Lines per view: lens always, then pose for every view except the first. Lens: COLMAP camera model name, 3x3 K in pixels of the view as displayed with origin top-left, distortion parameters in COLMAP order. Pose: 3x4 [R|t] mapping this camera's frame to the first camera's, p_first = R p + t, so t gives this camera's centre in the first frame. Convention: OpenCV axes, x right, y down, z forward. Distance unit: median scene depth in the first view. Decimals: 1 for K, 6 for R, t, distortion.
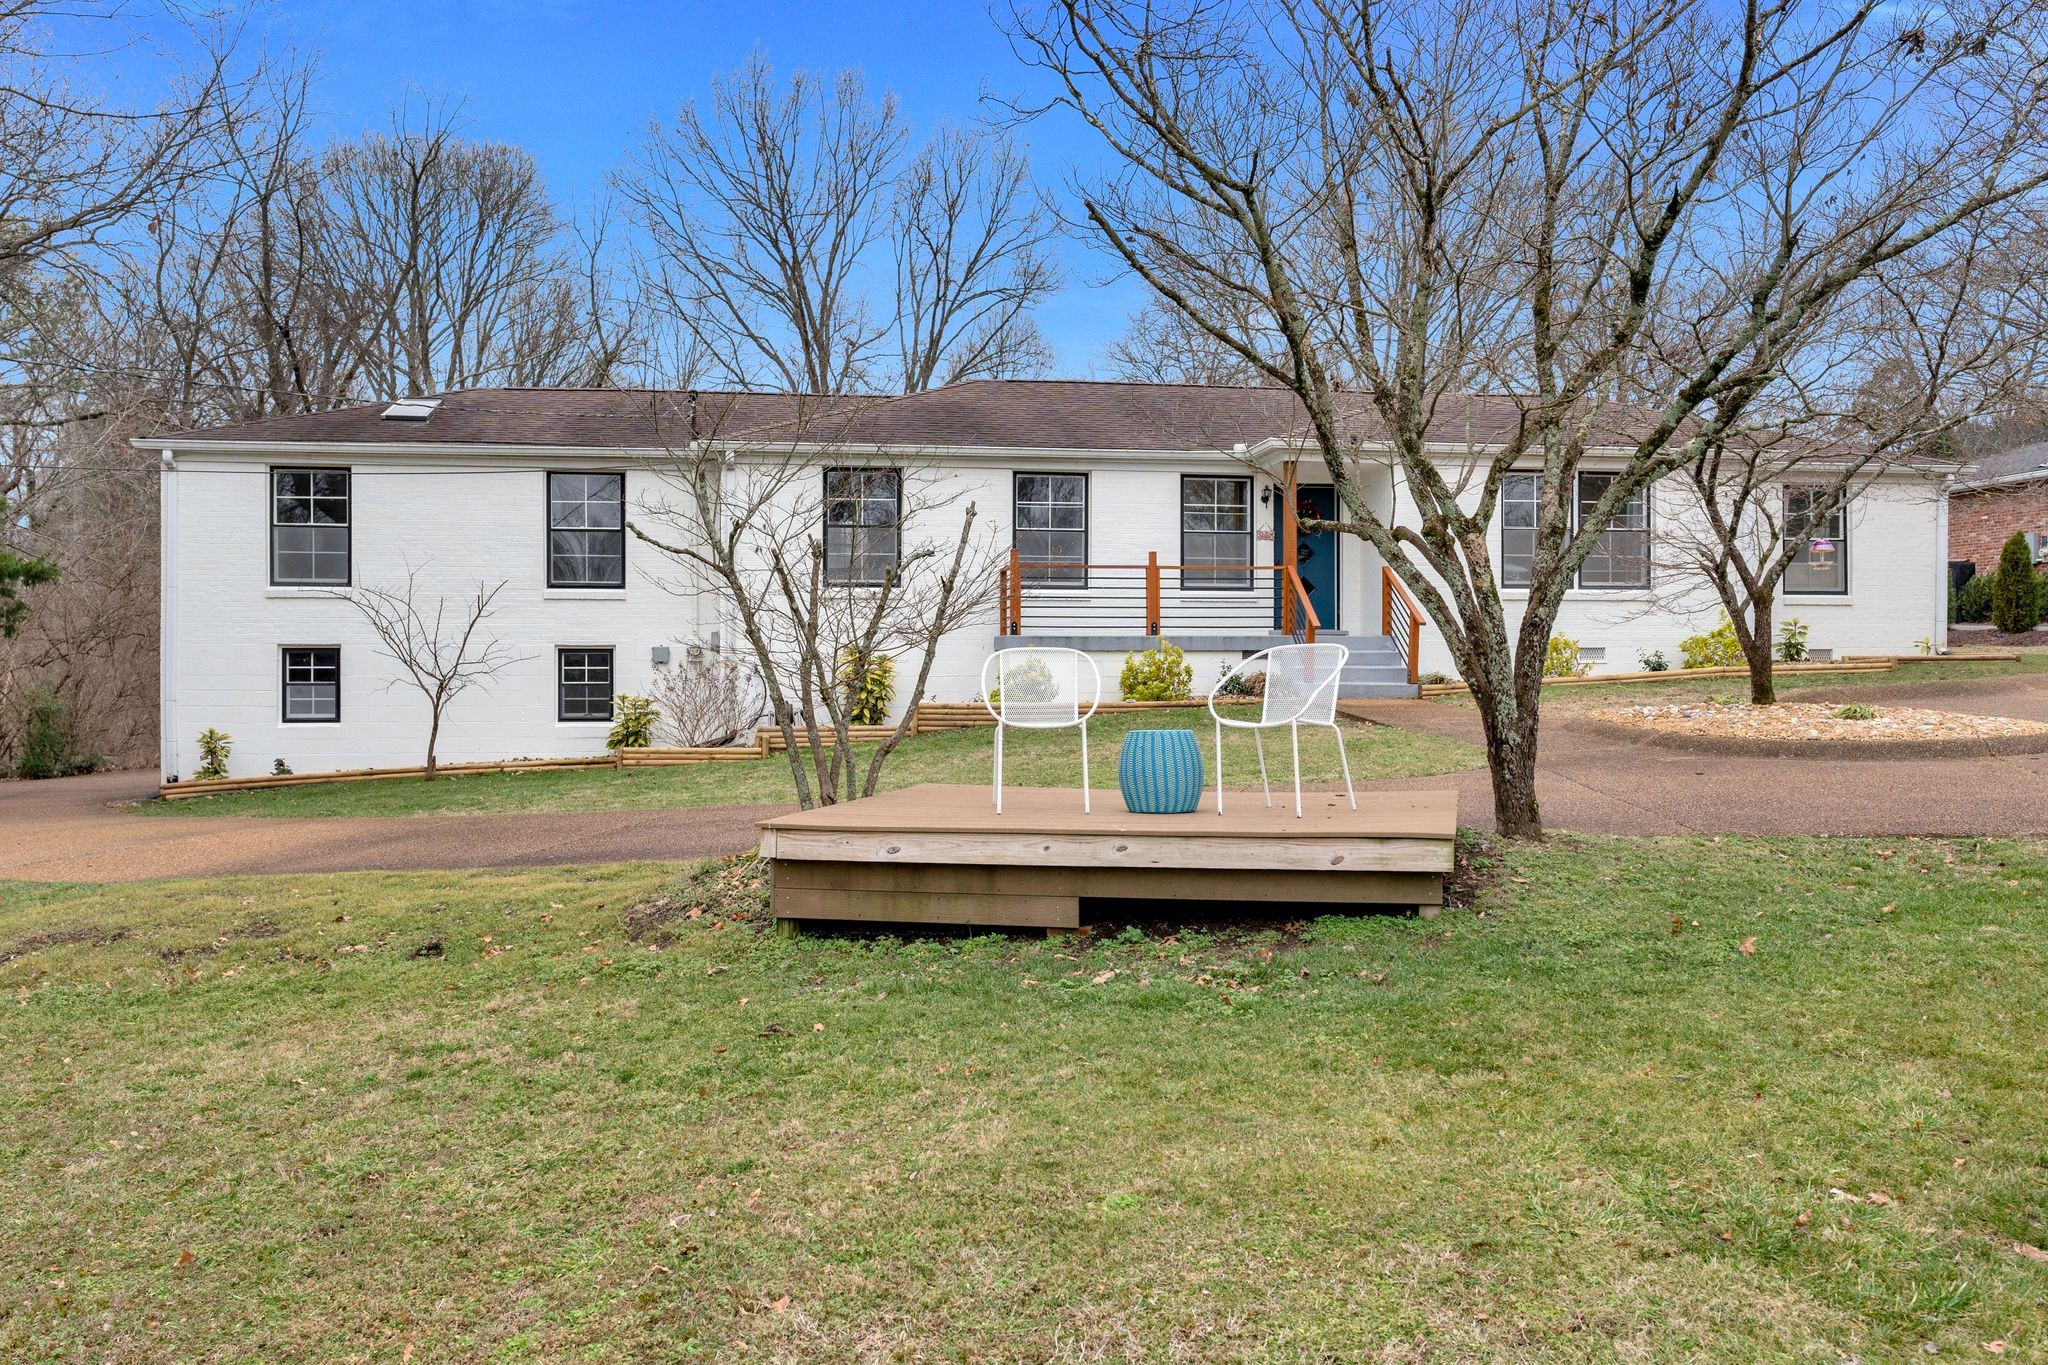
lens RADIAL K [[1627.1, 0, 1021.5], [0, 1627.1, 709.0], [0, 0, 1]] dist [-0.001617, 0.008993]
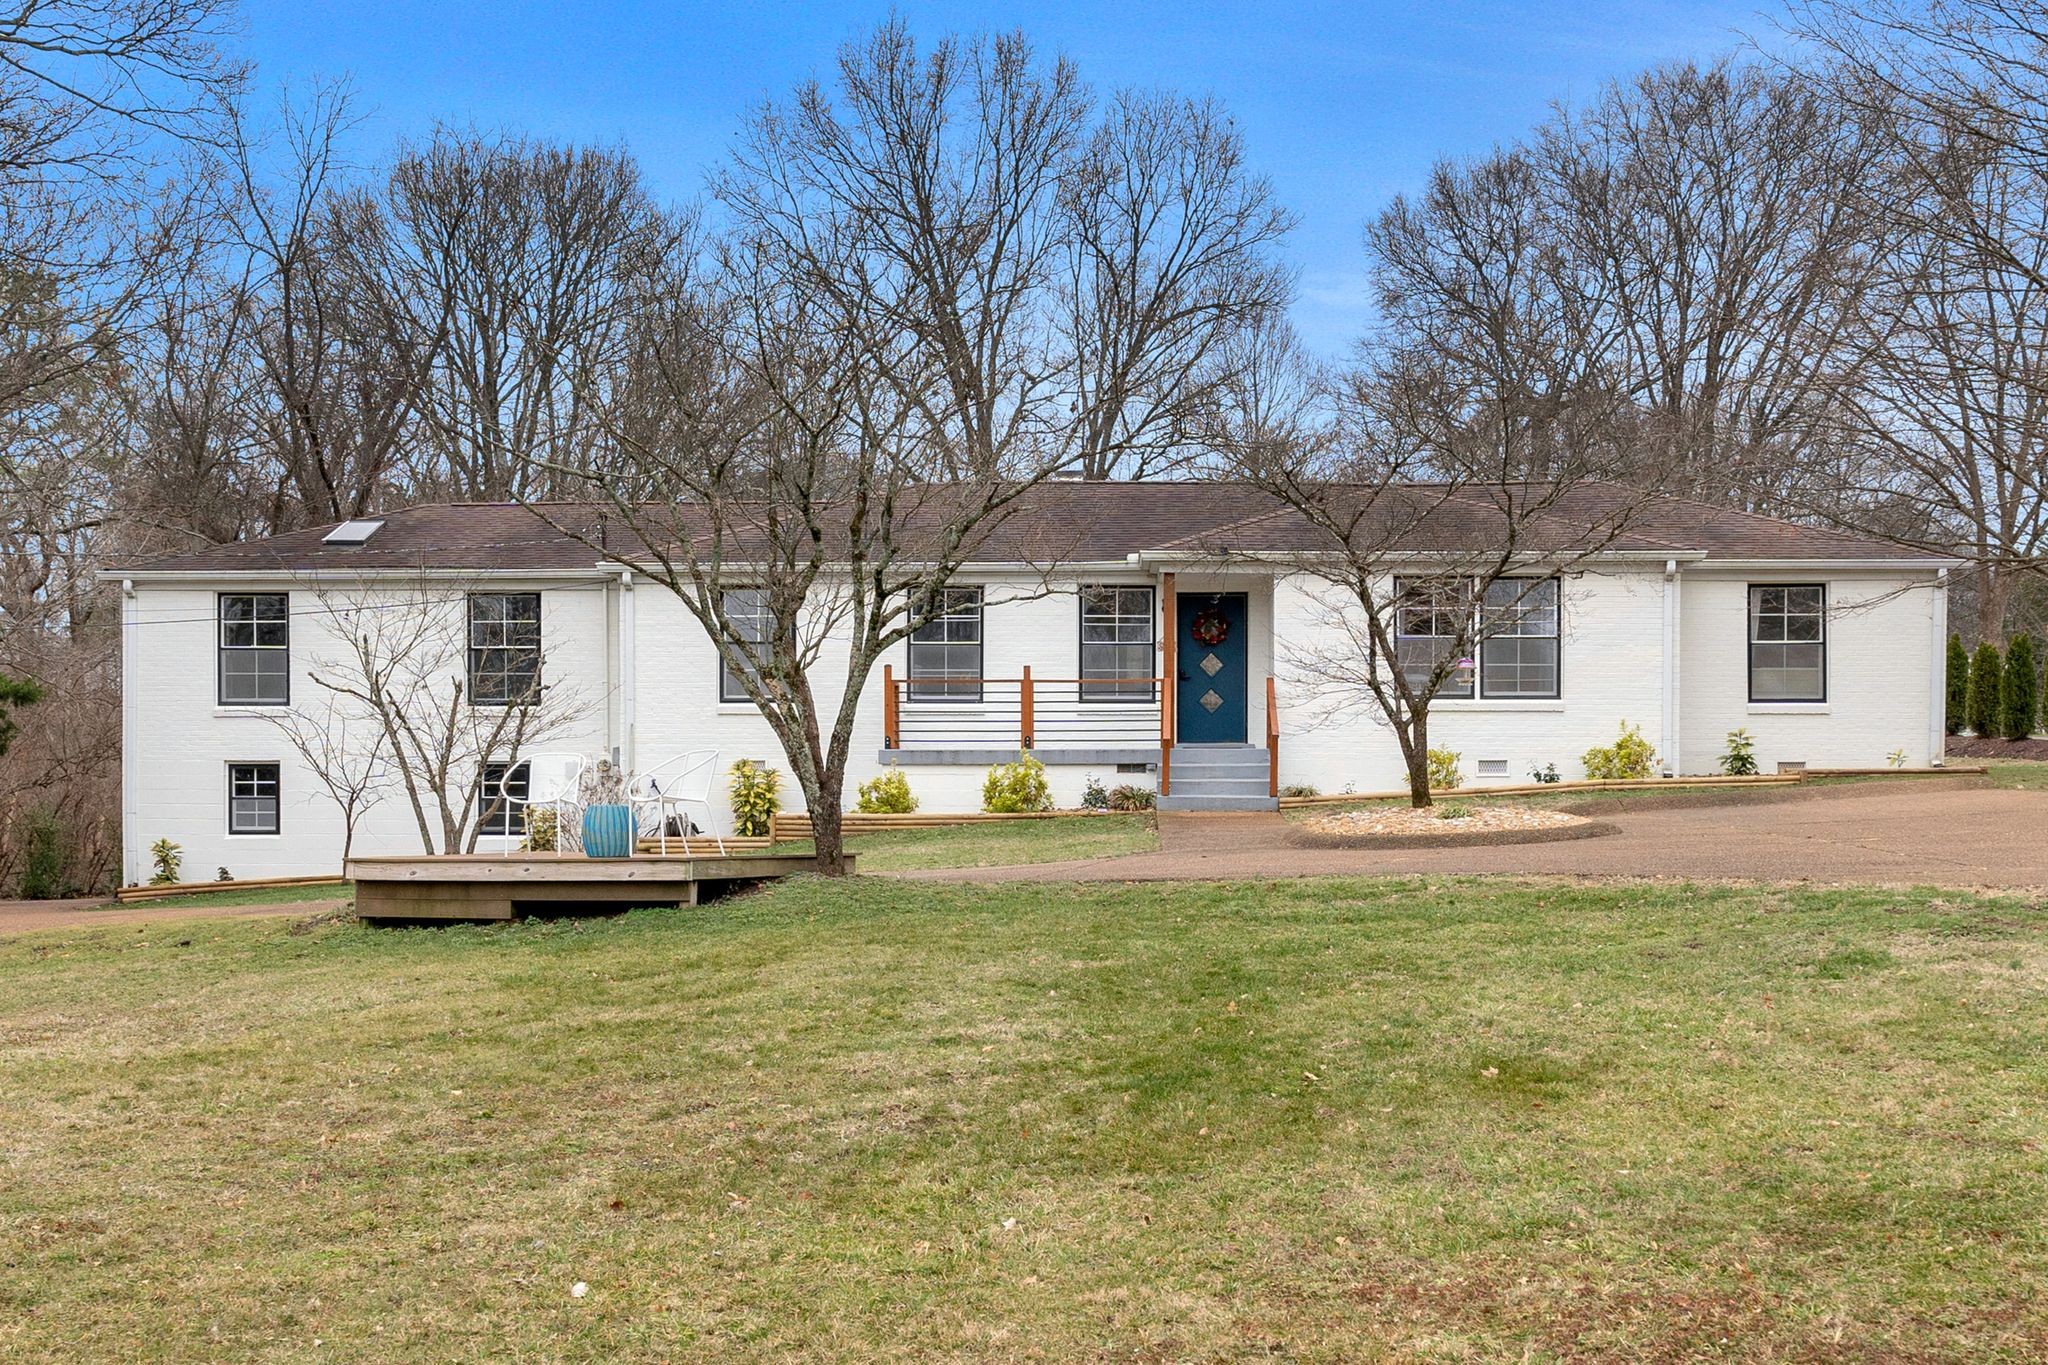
lens RADIAL K [[2351.1, 0, 993.4], [0, 2351.1, 898.0], [0, 0, 1]] dist [0.000548, 0.000211]
pose [[0.983762, 0.007652, -0.179317, 0.311484], [-0.005022, 0.999873, 0.015112, 0.024116], [0.179410, -0.013966, 0.983675, -0.420030]]
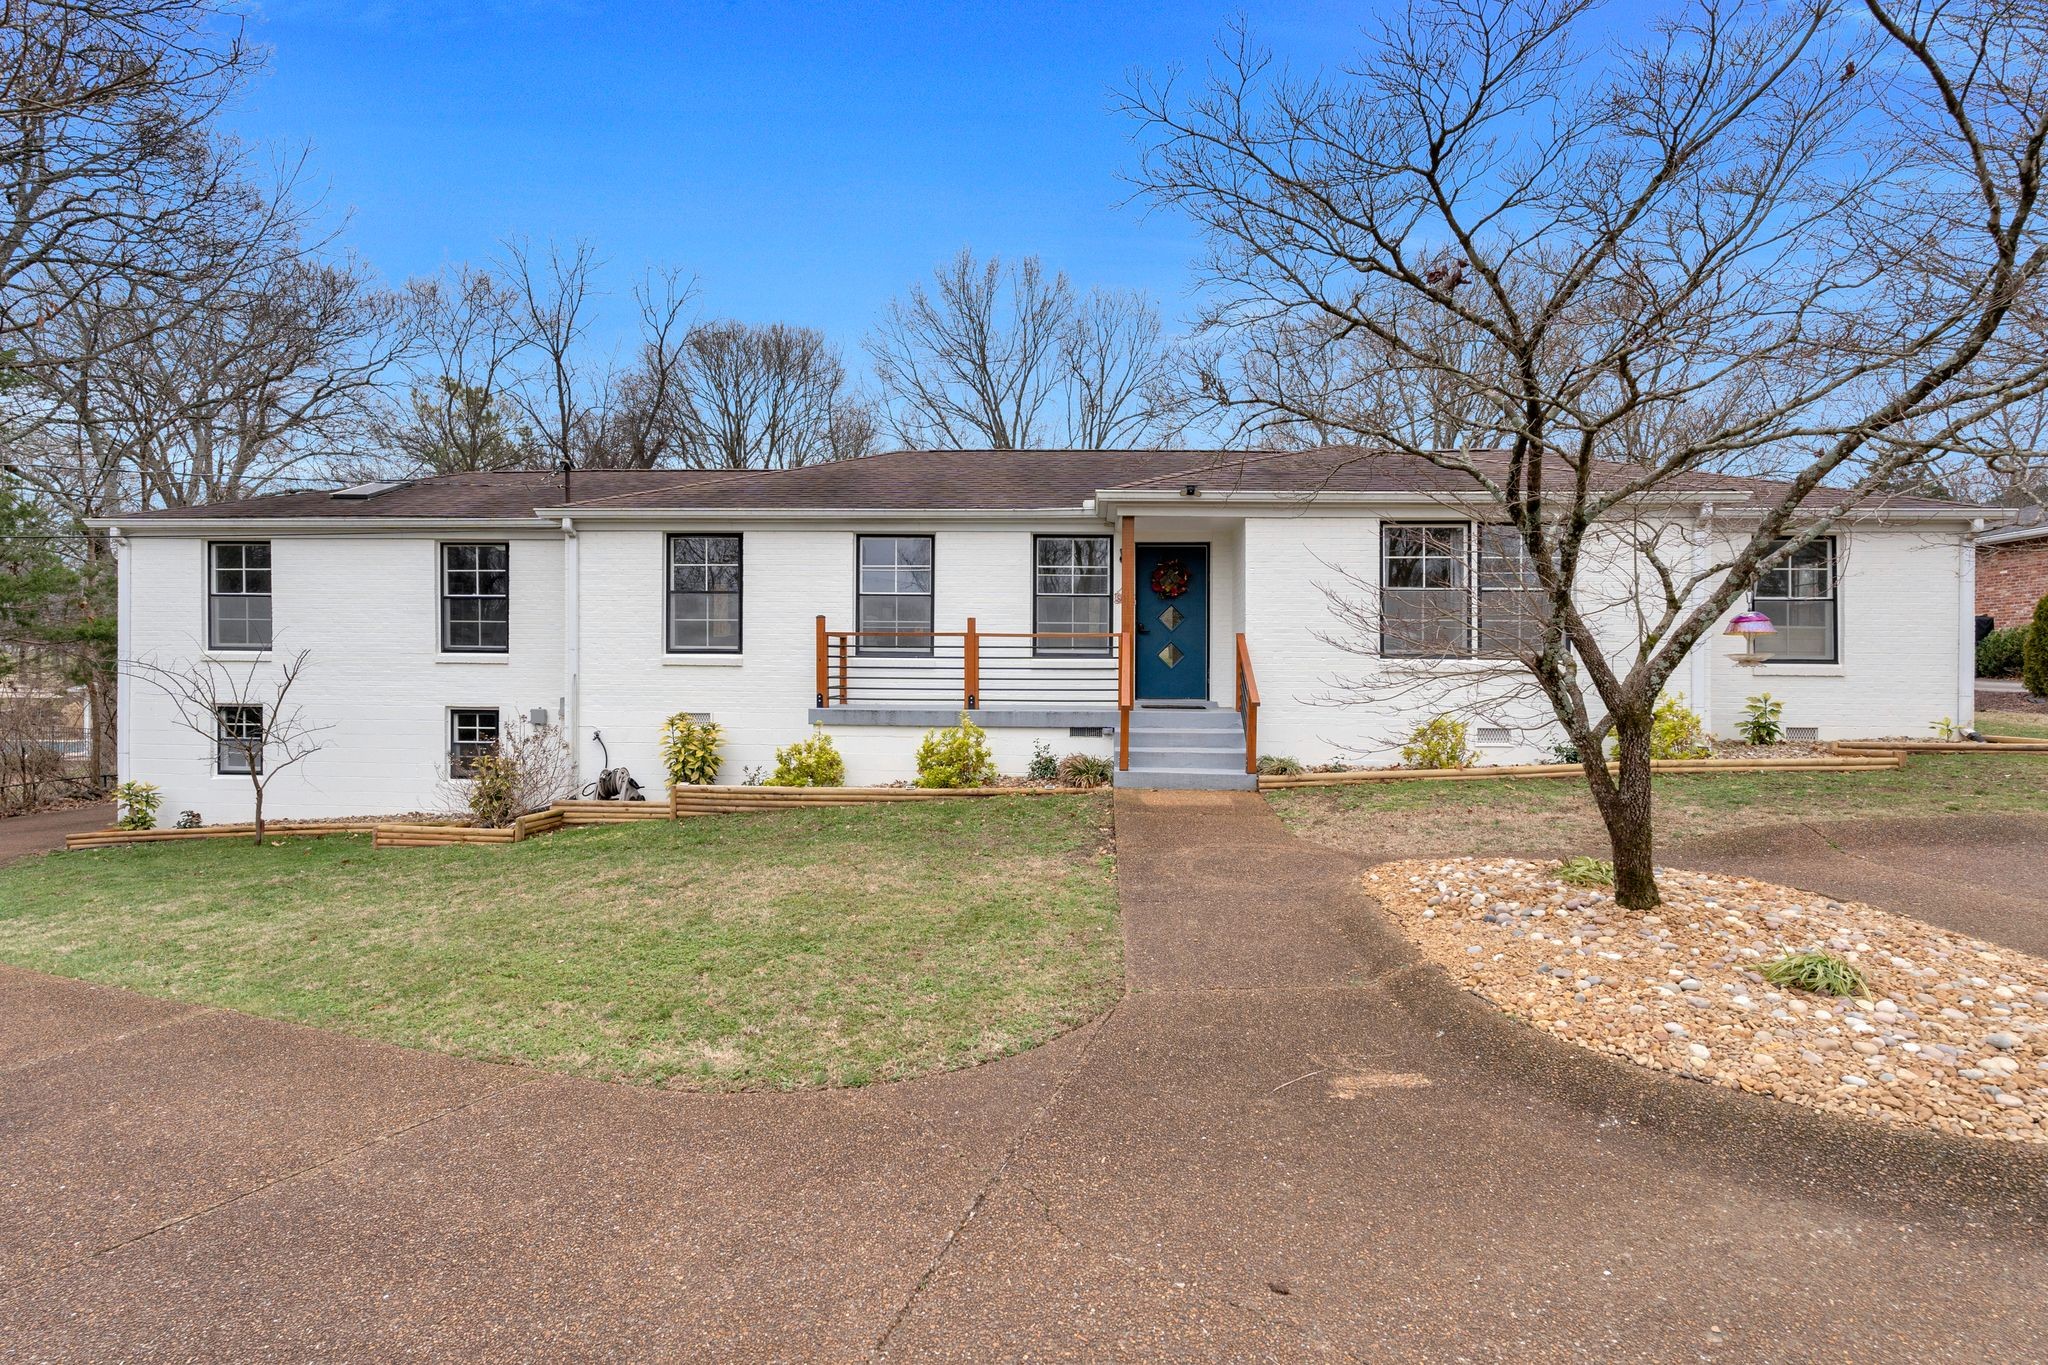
lens RADIAL K [[1060.9, 0, 1013.7], [0, 1060.9, 683.4], [0, 0, 1]] dist [-0.000644, -0.000413]
pose [[0.979201, 0.010206, -0.202636, 0.217940], [-0.014293, 0.999723, -0.018716, -0.047491], [0.202389, 0.021223, 0.979075, 0.407966]]
